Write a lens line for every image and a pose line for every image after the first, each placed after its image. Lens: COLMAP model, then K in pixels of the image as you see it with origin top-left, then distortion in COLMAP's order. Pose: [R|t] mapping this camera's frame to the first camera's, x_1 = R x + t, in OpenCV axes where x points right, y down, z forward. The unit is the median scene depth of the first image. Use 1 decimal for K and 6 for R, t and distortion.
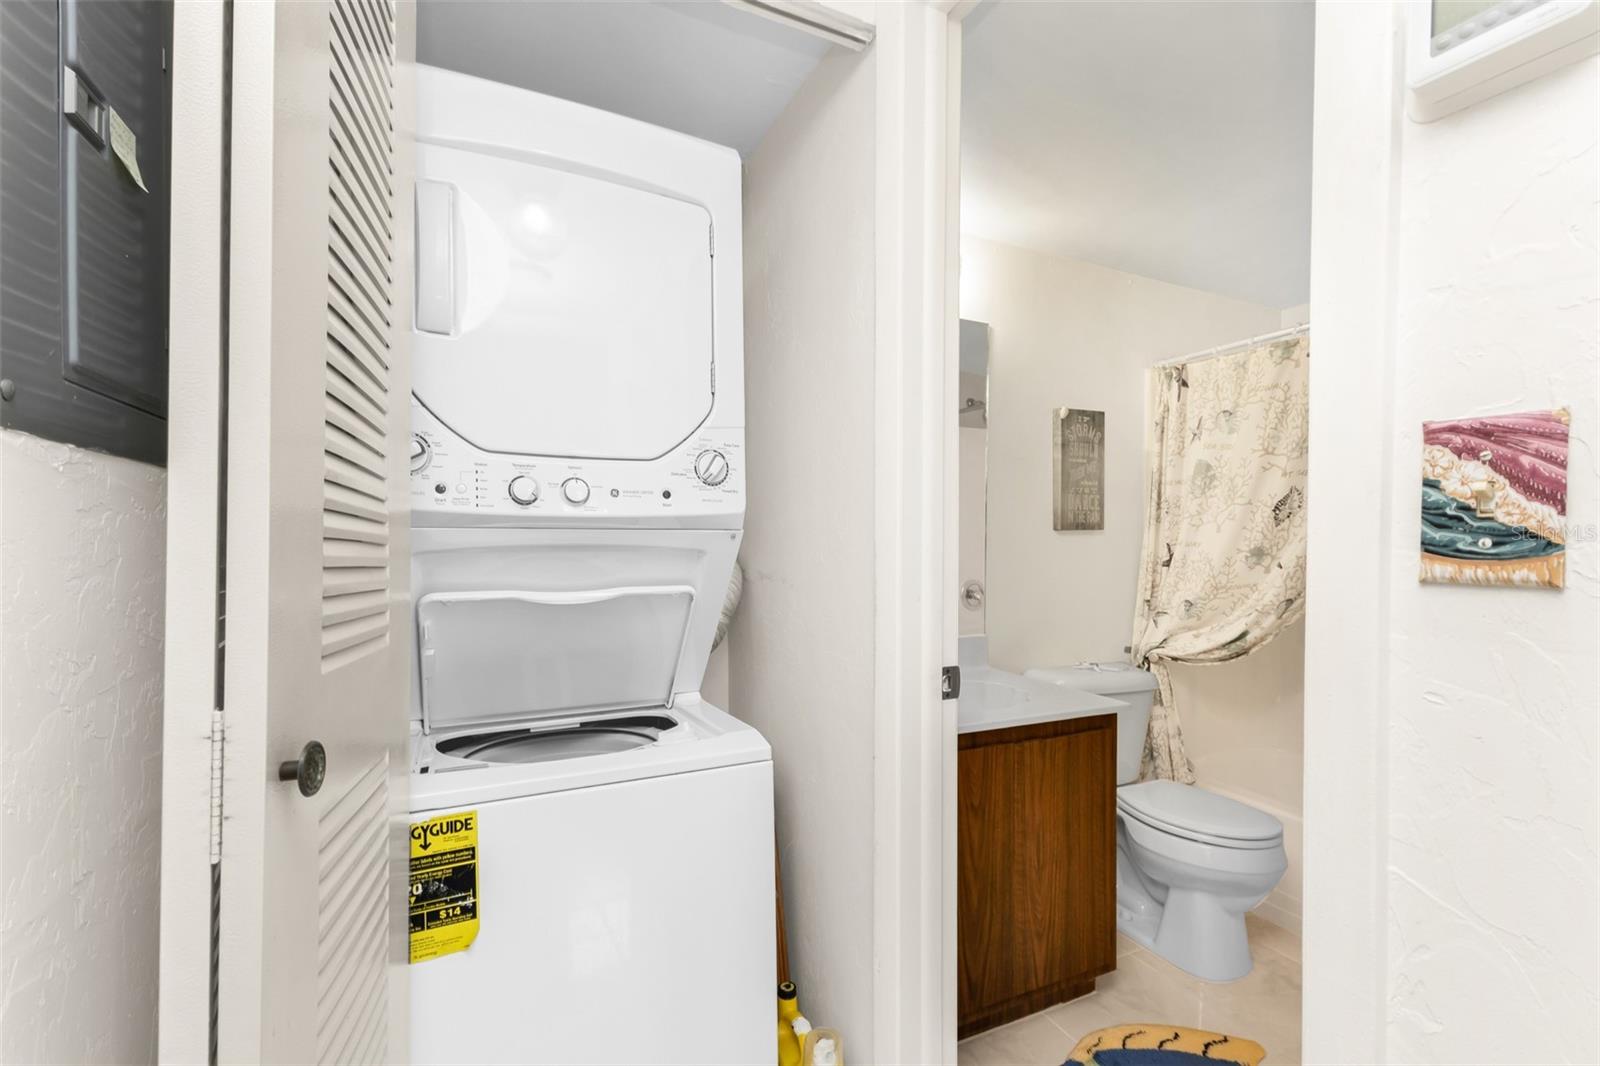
lens RADIAL K [[695.0, 0, 801.8], [0, 695.0, 537.2], [0, 0, 1]] dist [0.002500, -0.000029]
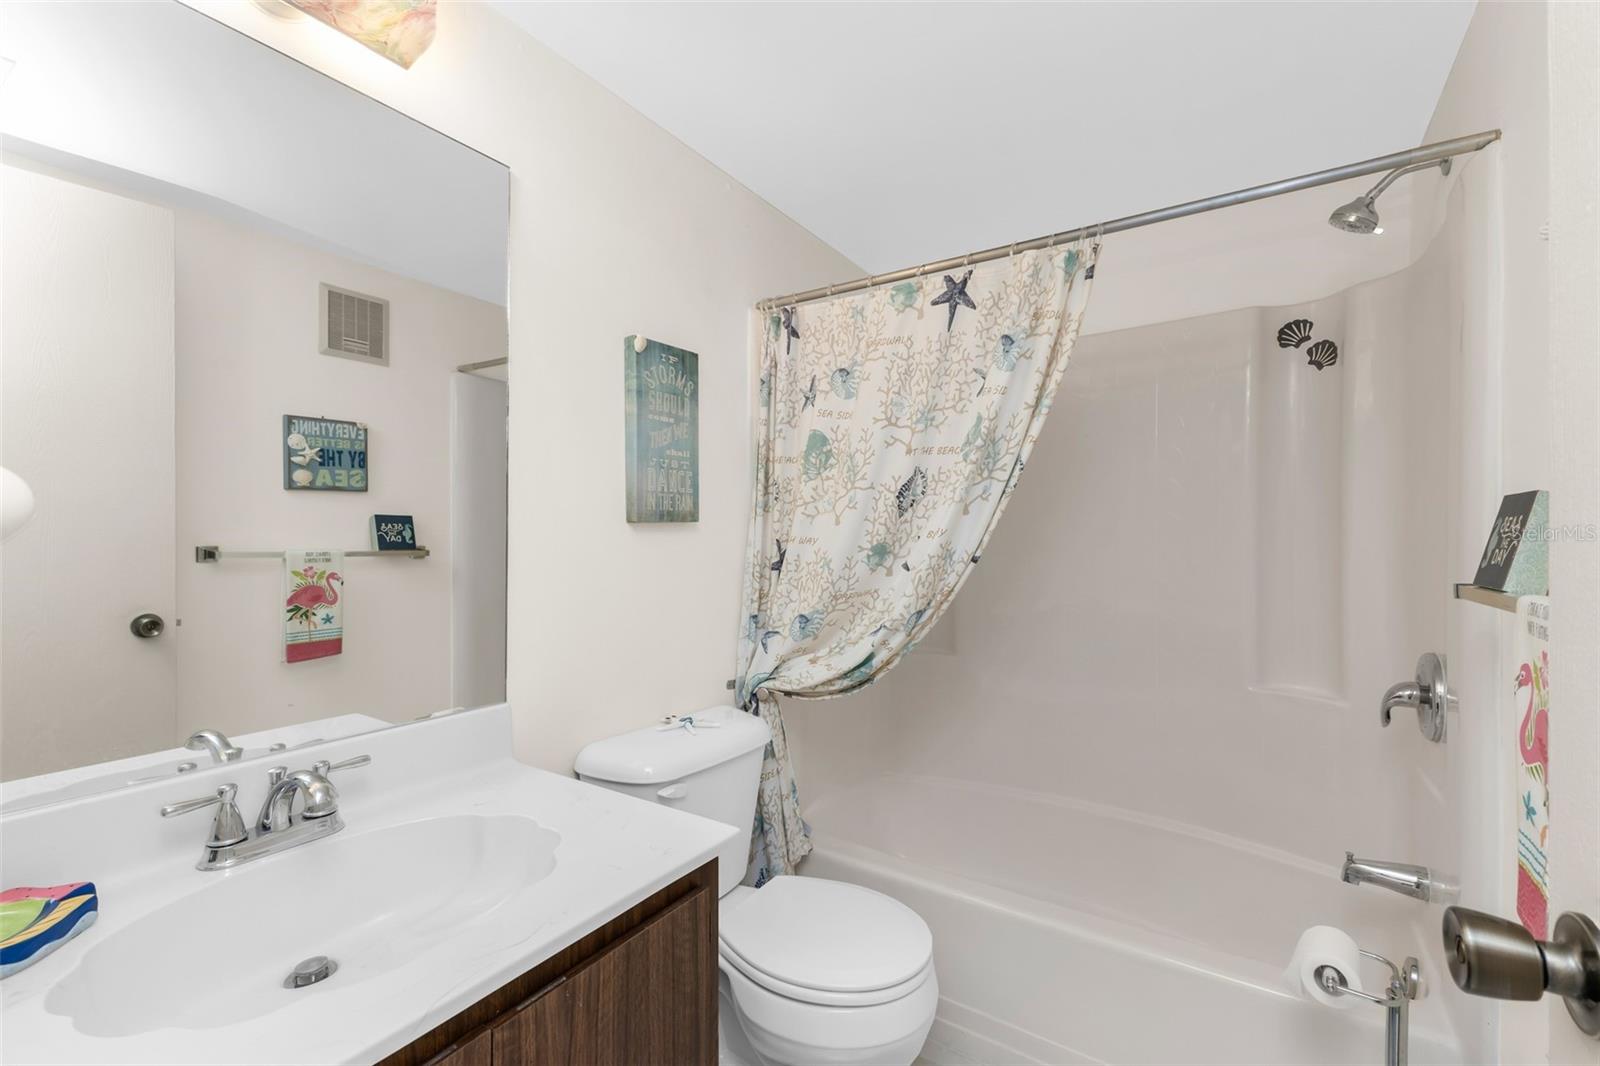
lens RADIAL K [[695.0, 0, 801.8], [0, 695.0, 537.2], [0, 0, 1]] dist [0.002500, -0.000029]
pose [[0.854679, -0.013583, 0.518979, 0.163608], [0.007847, 0.999881, 0.013246, -0.003709], [-0.519098, -0.007249, 0.854684, 0.356513]]
